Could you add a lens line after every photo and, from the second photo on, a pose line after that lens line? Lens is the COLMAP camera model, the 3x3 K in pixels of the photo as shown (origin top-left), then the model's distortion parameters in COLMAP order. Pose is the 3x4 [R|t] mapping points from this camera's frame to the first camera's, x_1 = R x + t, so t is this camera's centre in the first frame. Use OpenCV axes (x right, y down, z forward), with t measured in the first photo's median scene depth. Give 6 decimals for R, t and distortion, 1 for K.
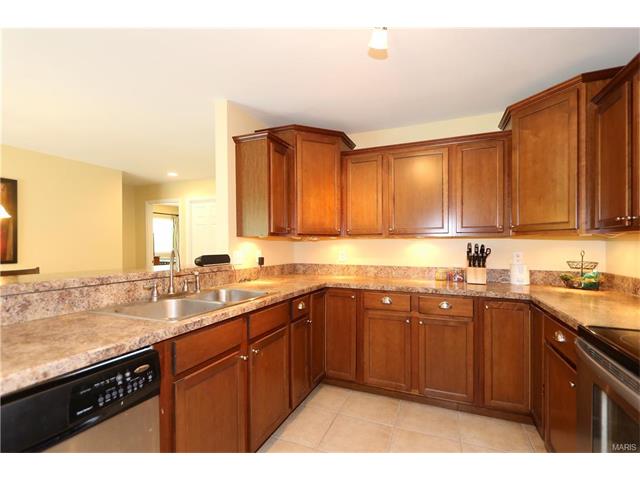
lens RADIAL K [[310.5, 0, 320.0], [0, 310.5, 240.0], [0, 0, 1]] dist [-0.001015, -0.001225]
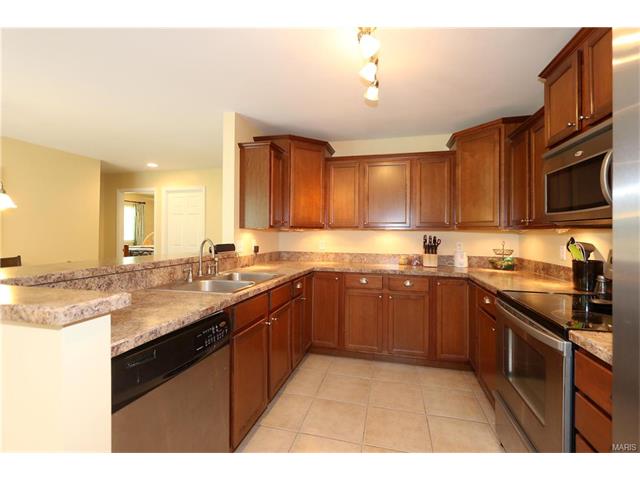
lens RADIAL K [[313.9, 0, 325.3], [0, 313.9, 223.7], [0, 0, 1]] dist [0.001076, 0.000251]
pose [[0.985650, 0.012857, 0.168309, -0.152659], [-0.010388, 0.999825, -0.015541, -0.013192], [-0.168479, 0.013569, 0.985612, -0.221185]]
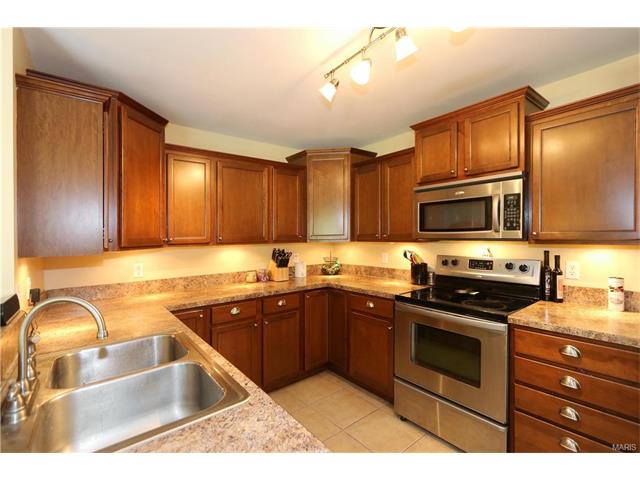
lens RADIAL K [[300.7, 0, 341.9], [0, 300.7, 231.3], [0, 0, 1]] dist [-0.001548, -0.000227]
pose [[0.425312, 0.003659, 0.905039, -0.515605], [0.000847, 0.999990, -0.004441, -0.056579], [-0.905046, 0.002655, 0.425305, 0.275455]]
